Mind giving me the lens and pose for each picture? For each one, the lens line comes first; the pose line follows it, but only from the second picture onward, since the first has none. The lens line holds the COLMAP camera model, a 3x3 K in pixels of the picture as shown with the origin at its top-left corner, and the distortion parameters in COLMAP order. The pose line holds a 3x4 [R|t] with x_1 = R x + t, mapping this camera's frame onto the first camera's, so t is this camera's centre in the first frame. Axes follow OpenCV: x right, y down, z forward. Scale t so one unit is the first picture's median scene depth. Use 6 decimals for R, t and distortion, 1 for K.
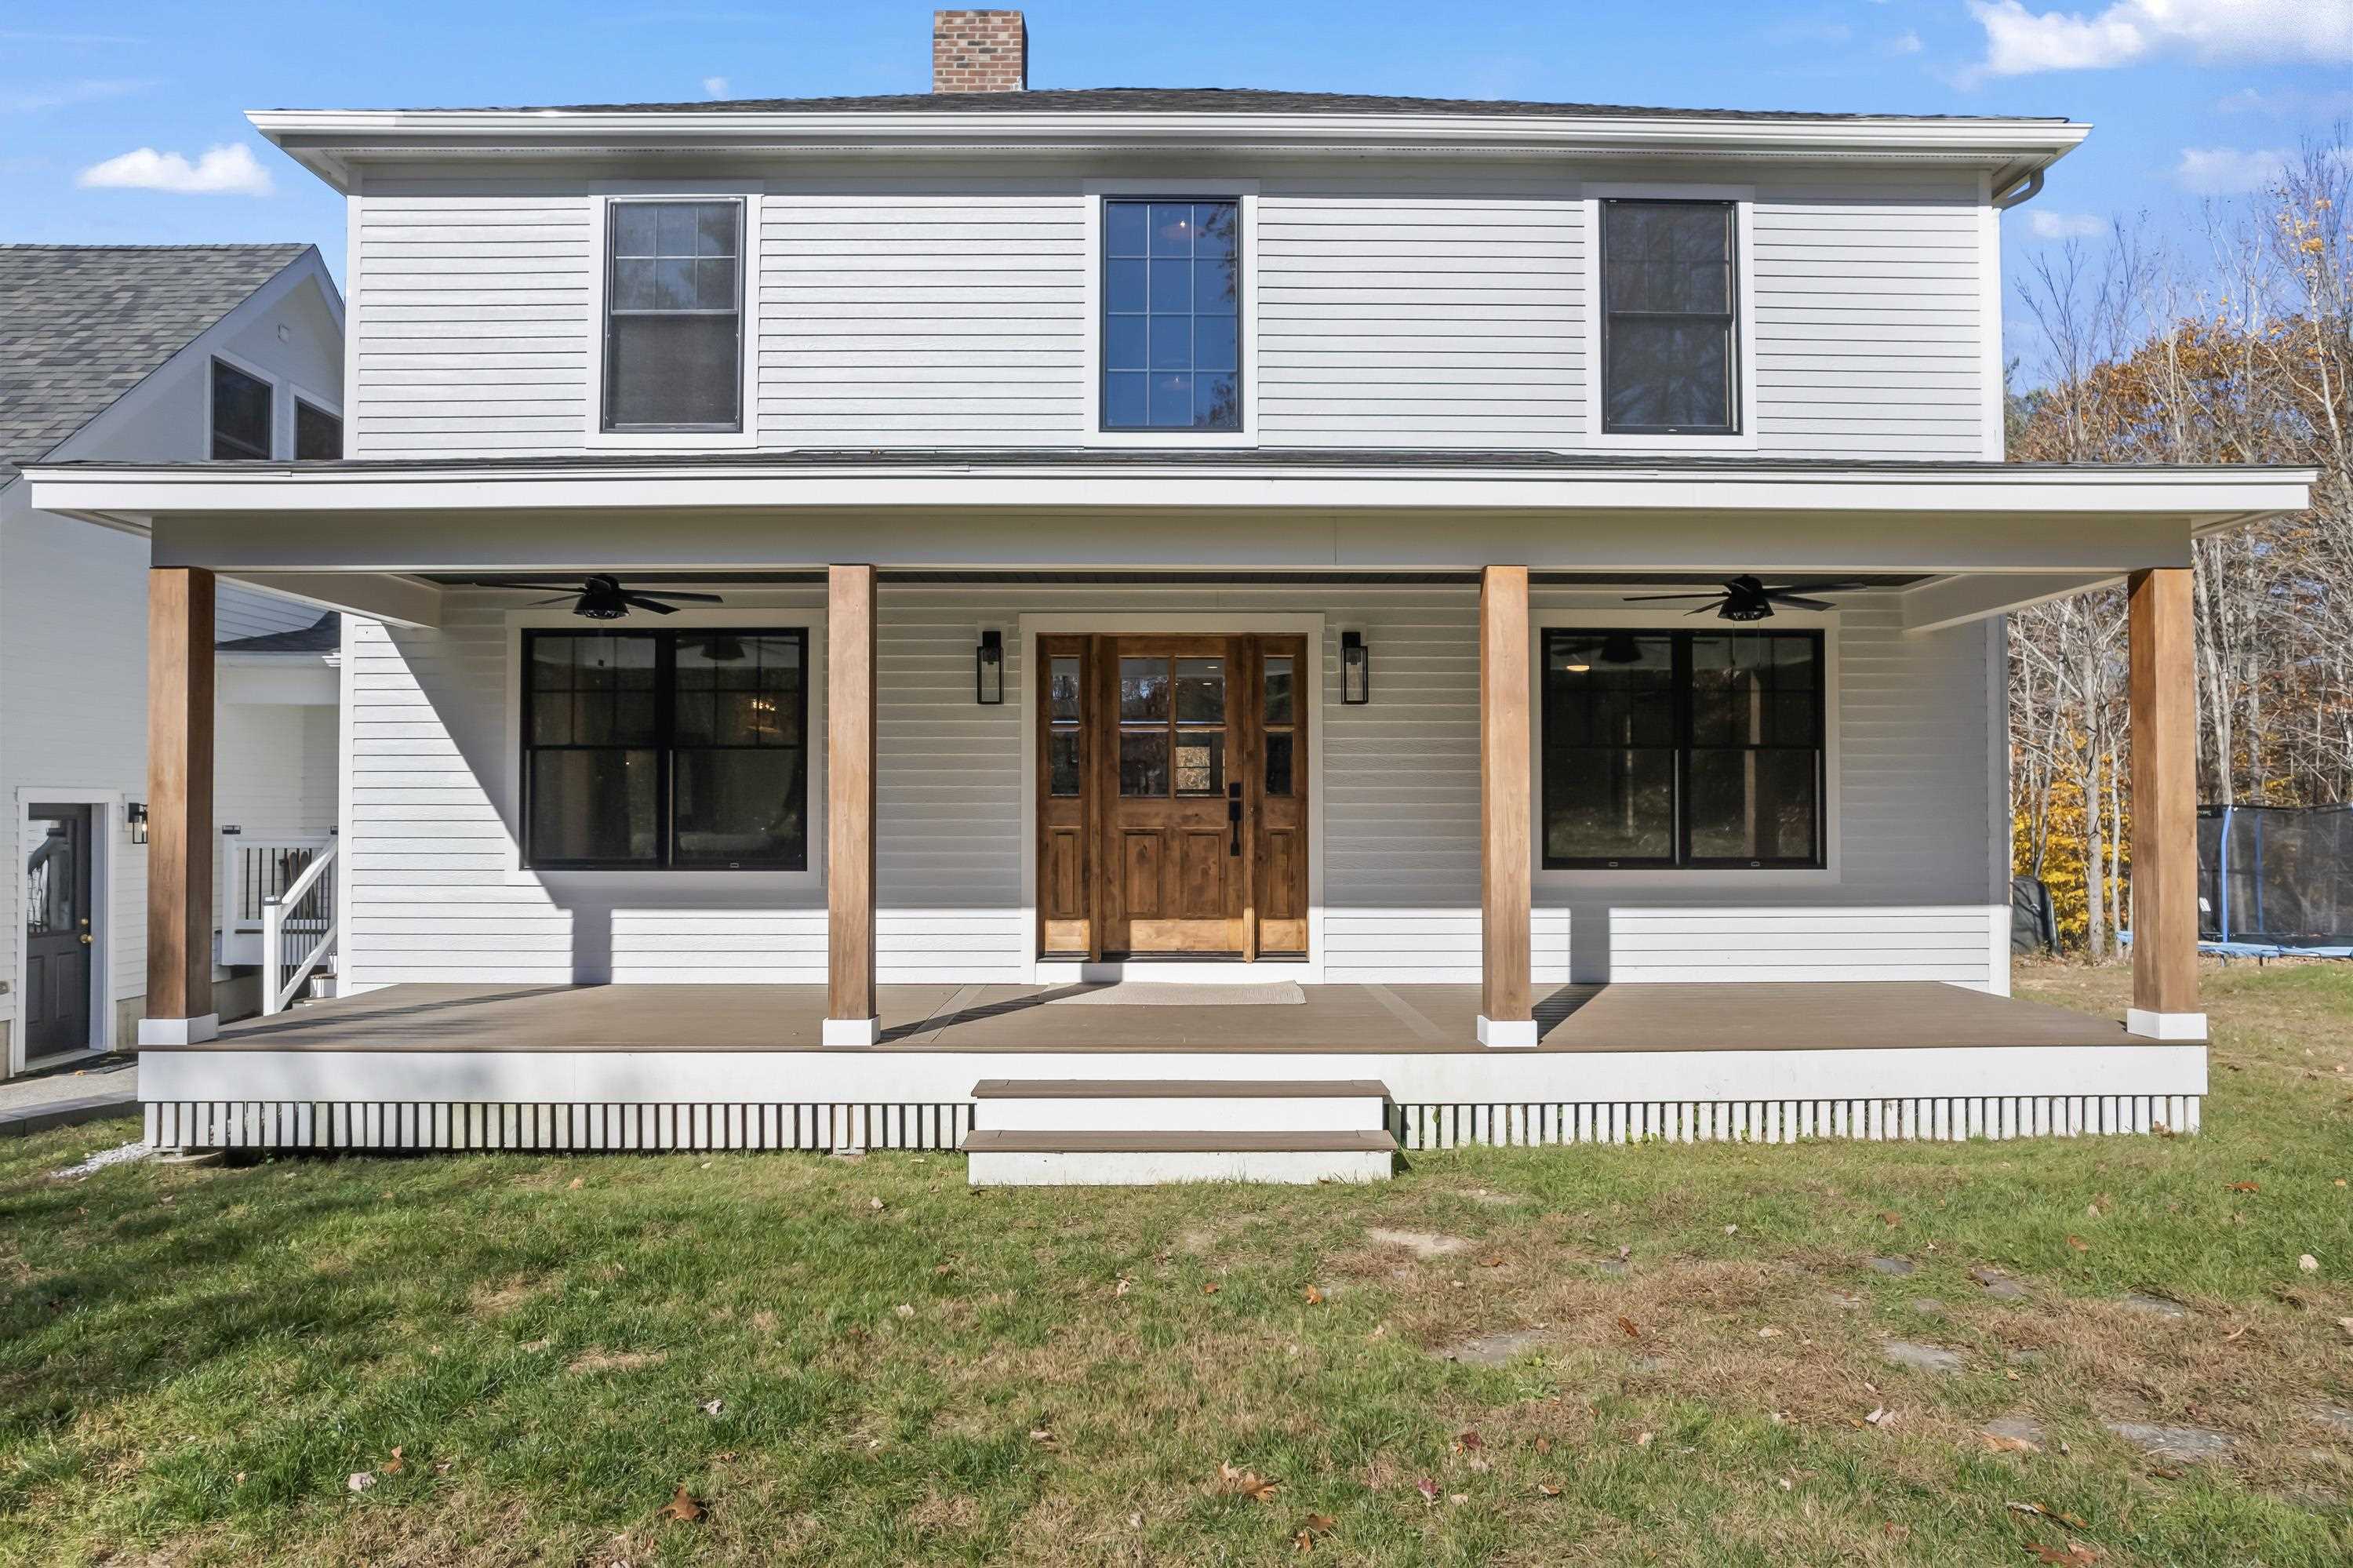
lens RADIAL K [[1509.3, 0, 1179.3], [0, 1509.3, 790.4], [0, 0, 1]] dist [-0.043958, 0.026850]
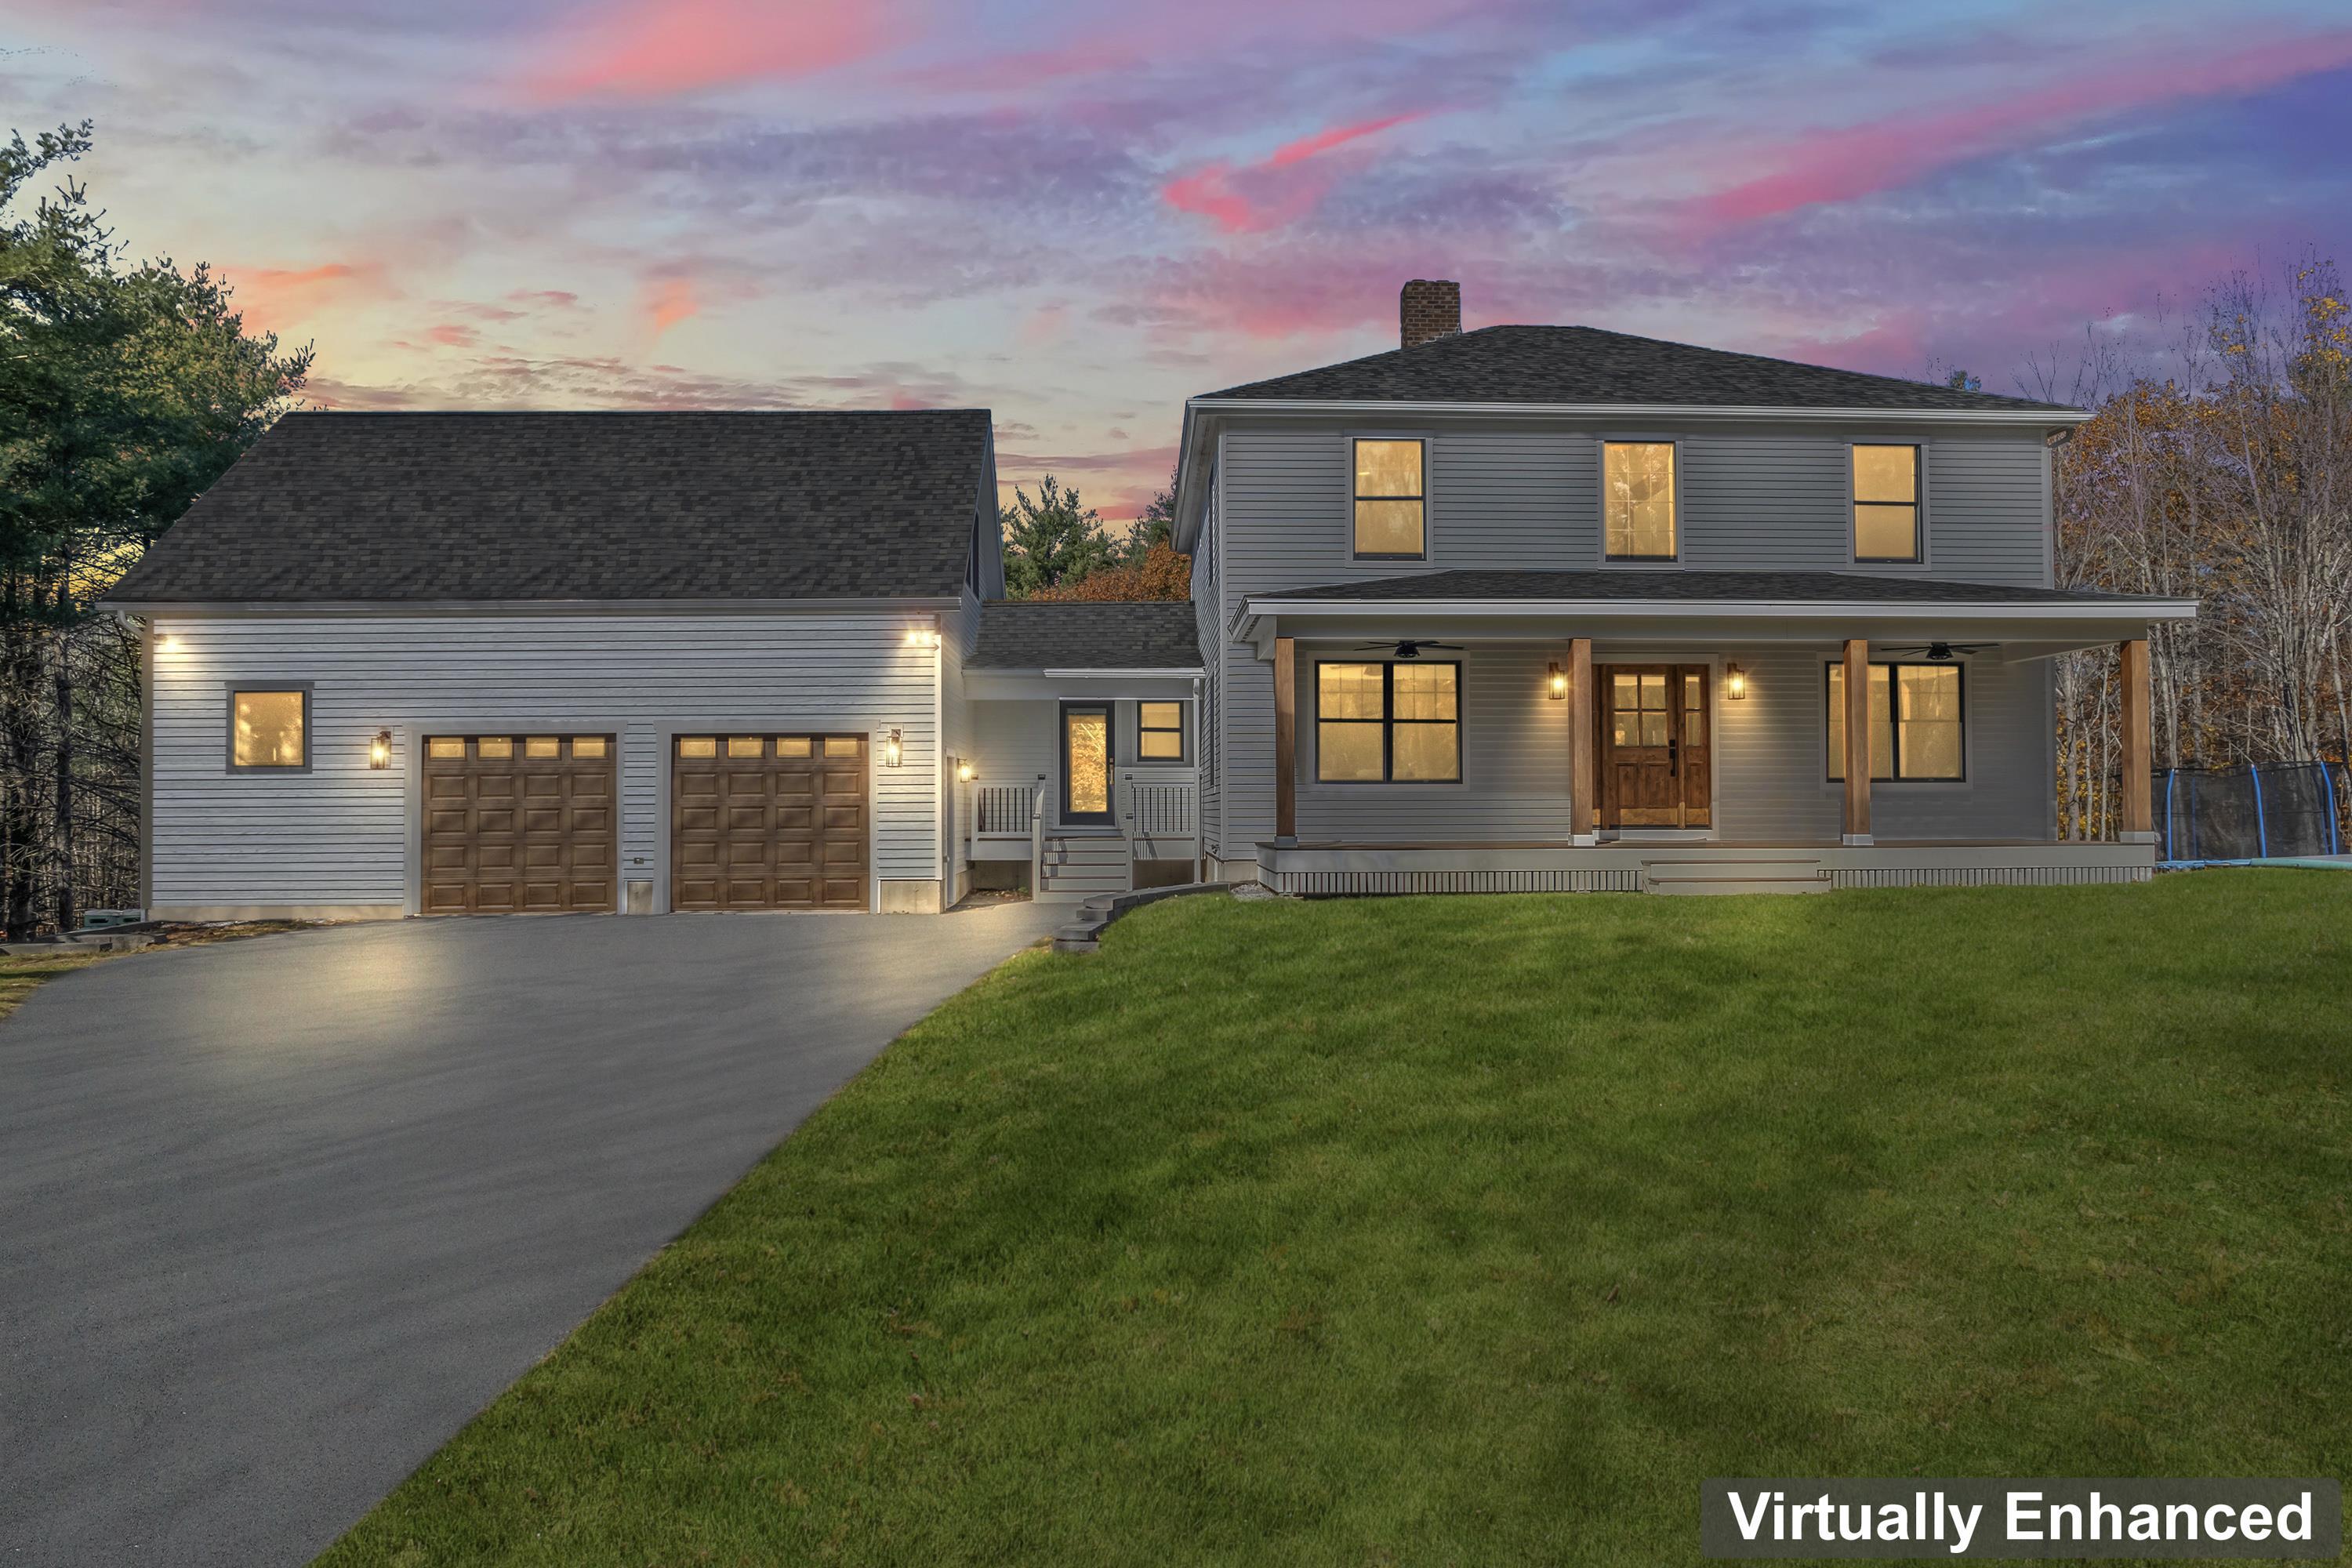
lens RADIAL K [[1508.6, 0, 1179.2], [0, 1508.6, 788.2], [0, 0, 1]] dist [-0.043958, 0.026850]
pose [[0.999788, -0.001692, 0.020535, -0.656187], [0.001705, 0.999998, -0.000636, 0.059675], [-0.020534, 0.000671, 0.999789, -0.964055]]
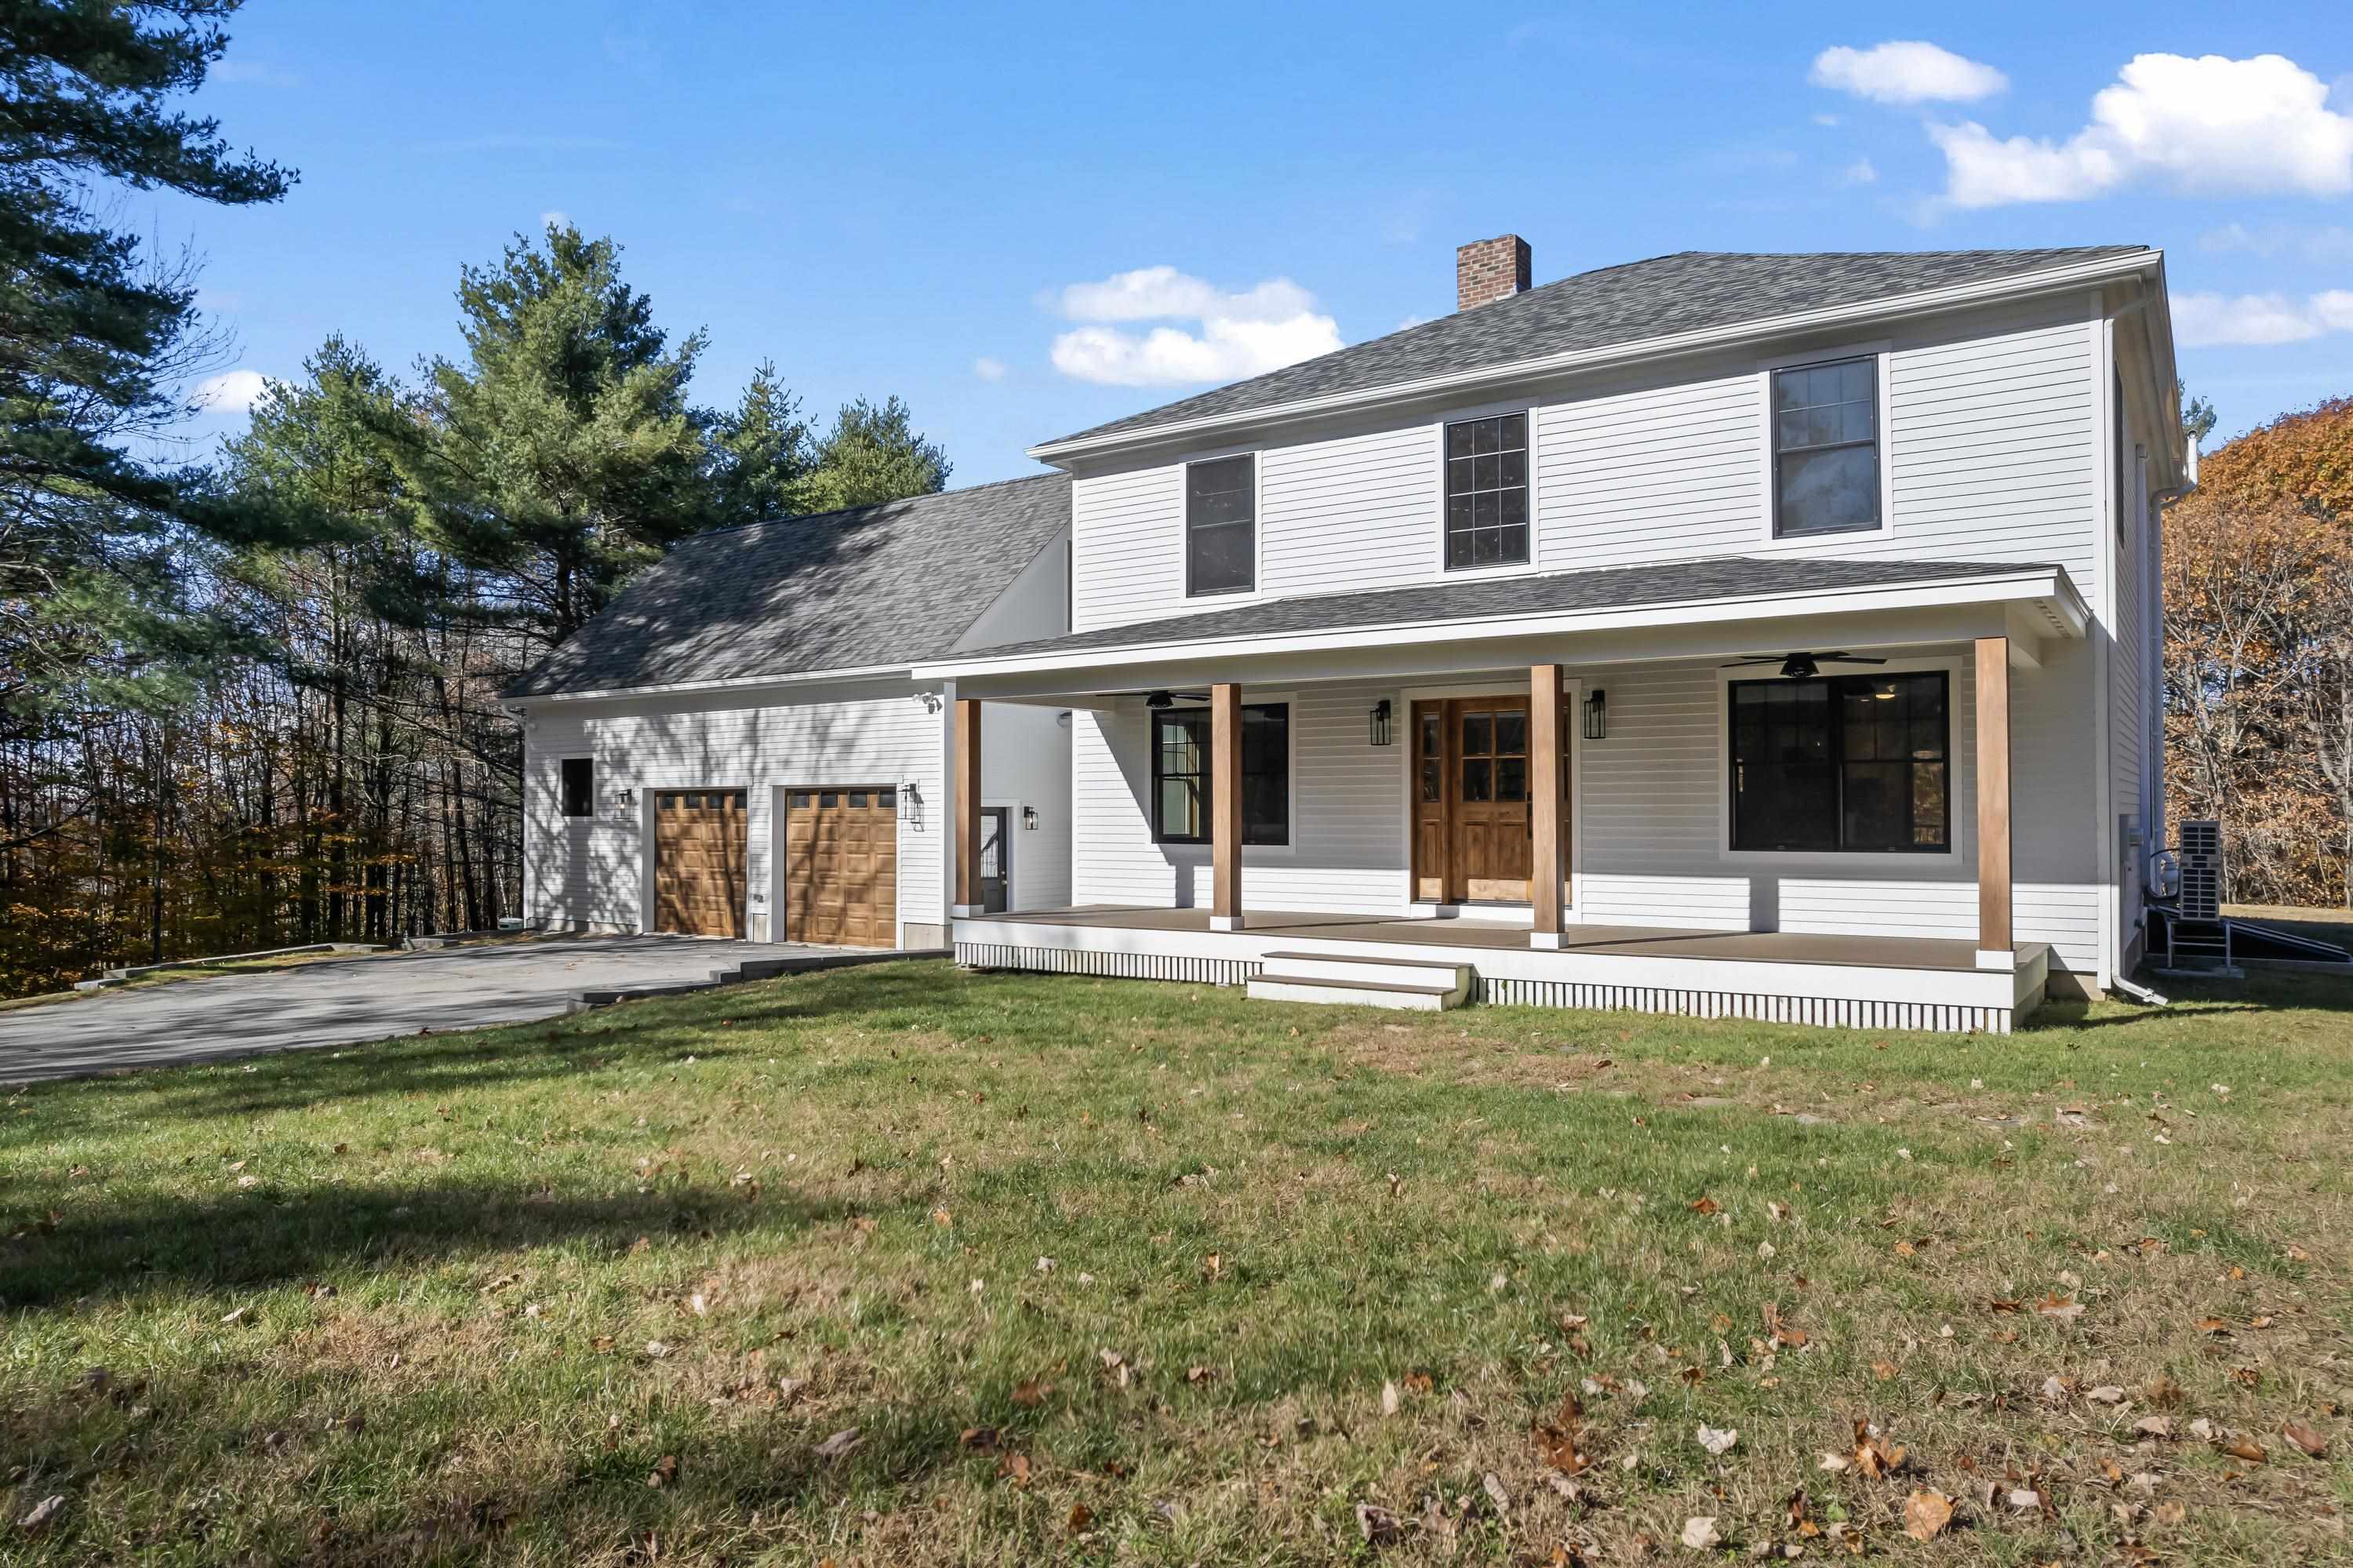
lens RADIAL K [[1509.3, 0, 1172.2], [0, 1509.3, 795.1], [0, 0, 1]] dist [-0.043958, 0.026850]
pose [[0.808530, -0.008154, -0.588398, 0.648728], [0.010696, 0.999942, 0.000840, -0.006523], [0.588357, -0.006972, 0.808571, -0.457389]]
